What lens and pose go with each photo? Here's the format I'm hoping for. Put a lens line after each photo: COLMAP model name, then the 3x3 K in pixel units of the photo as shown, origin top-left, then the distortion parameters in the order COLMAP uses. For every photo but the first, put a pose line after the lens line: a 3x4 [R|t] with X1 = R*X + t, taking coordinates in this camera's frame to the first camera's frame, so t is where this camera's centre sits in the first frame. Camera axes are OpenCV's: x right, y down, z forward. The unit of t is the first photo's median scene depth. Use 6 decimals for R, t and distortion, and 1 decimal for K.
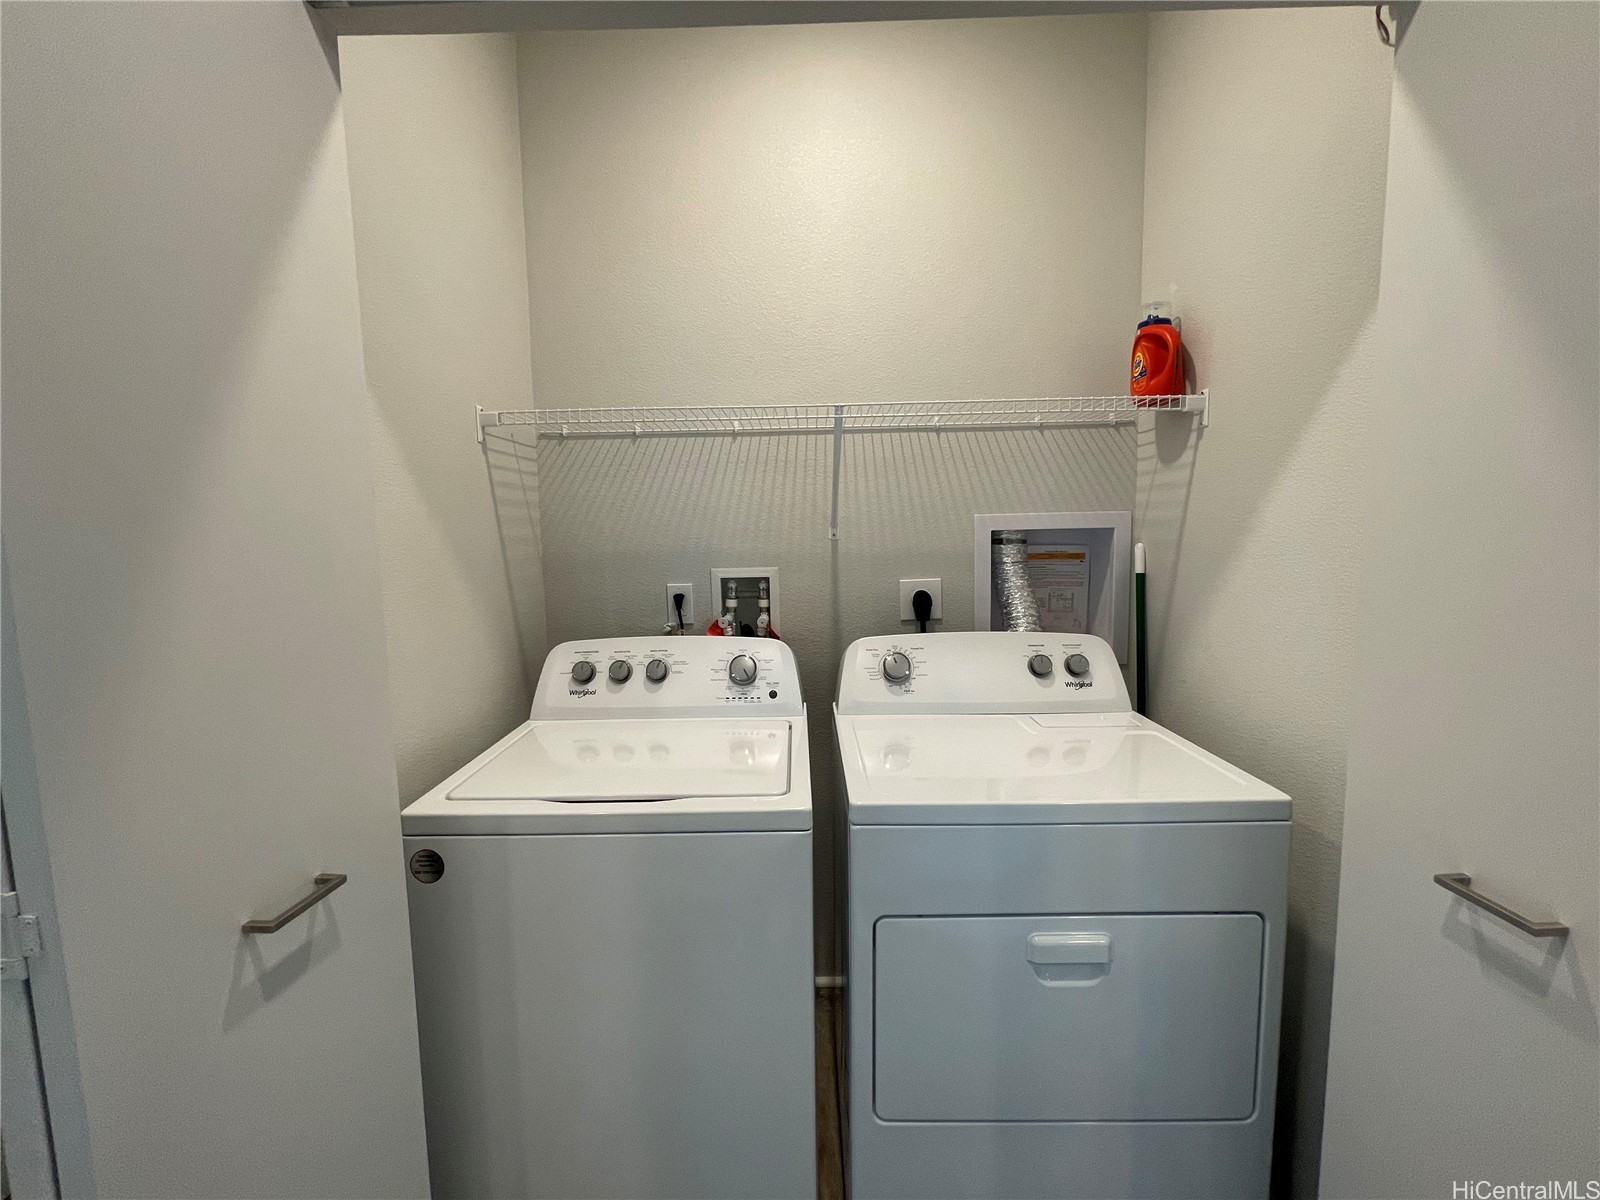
lens RADIAL K [[644.5, 0, 790.9], [0, 644.5, 603.7], [0, 0, 1]] dist [-0.007005, 0.002697]
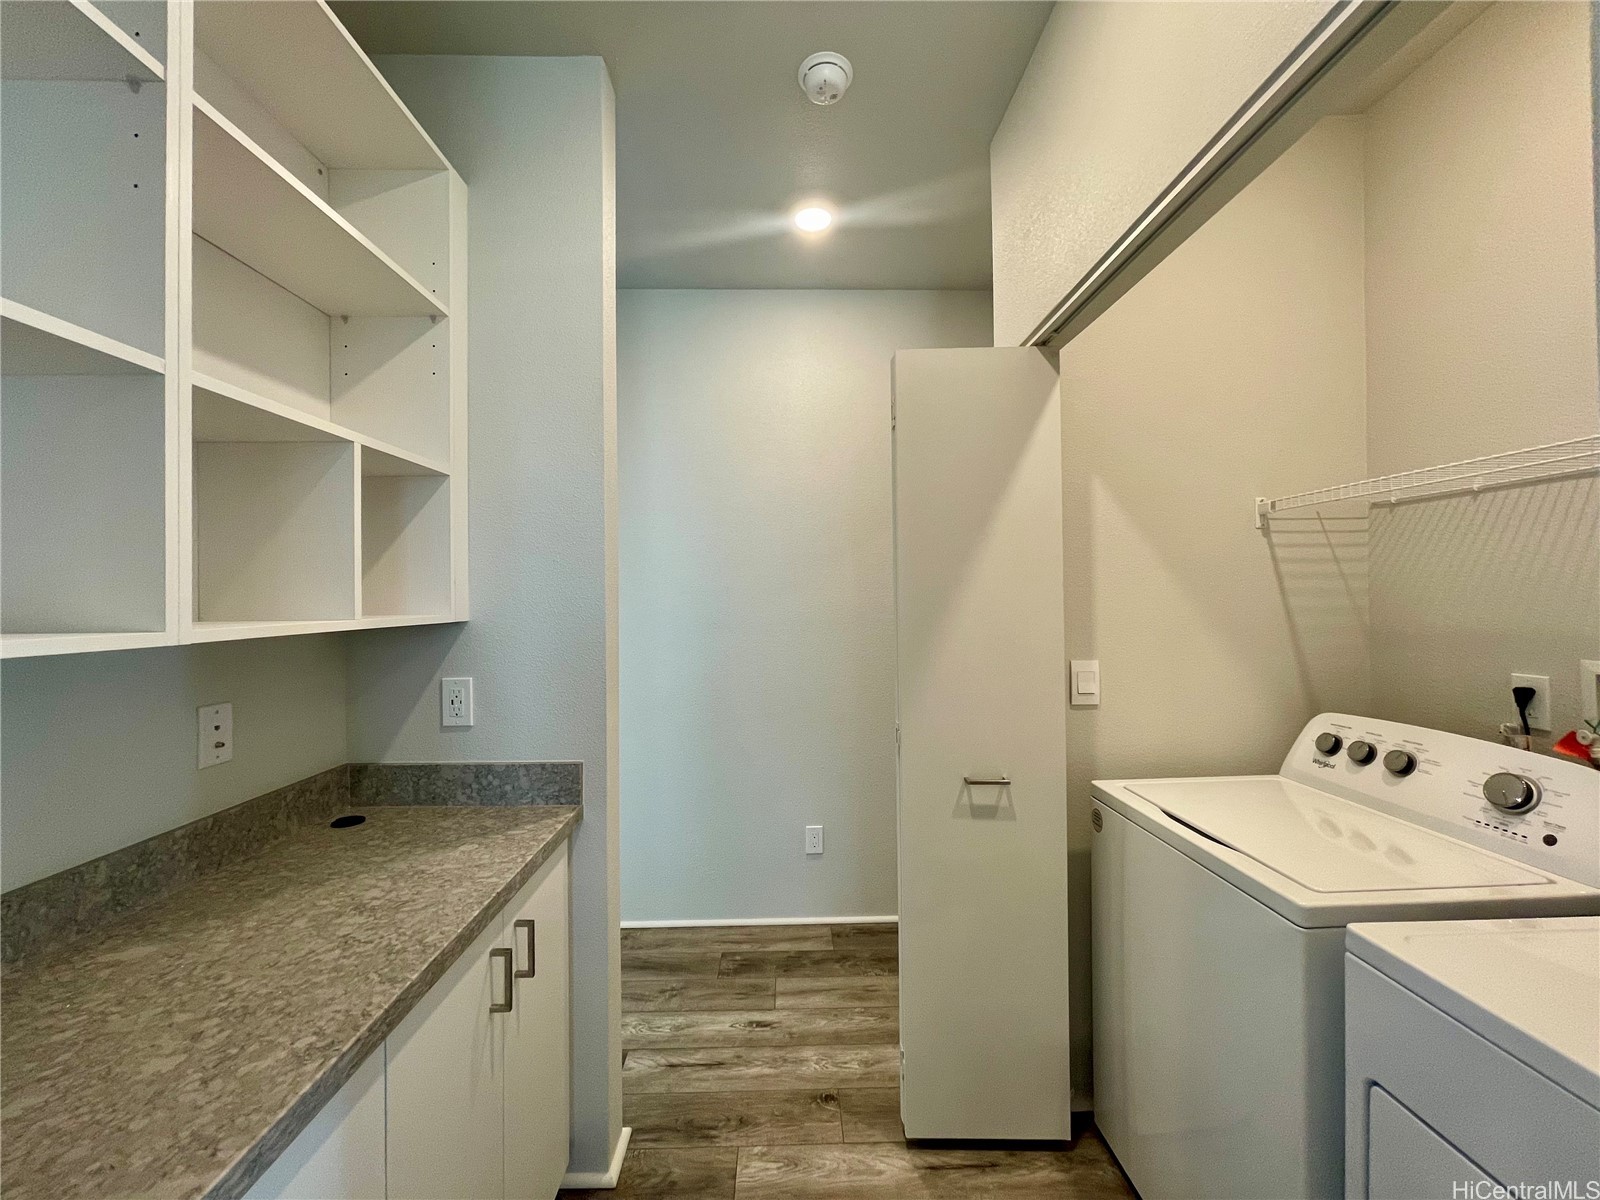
lens RADIAL K [[644.5, 0, 795.3], [0, 644.5, 595.6], [0, 0, 1]] dist [-0.007005, 0.002697]
pose [[0.026445, 0.015024, -0.999537, 0.649575], [-0.106798, 0.994207, 0.012118, -0.046712], [0.993929, 0.106428, 0.027896, 0.123332]]
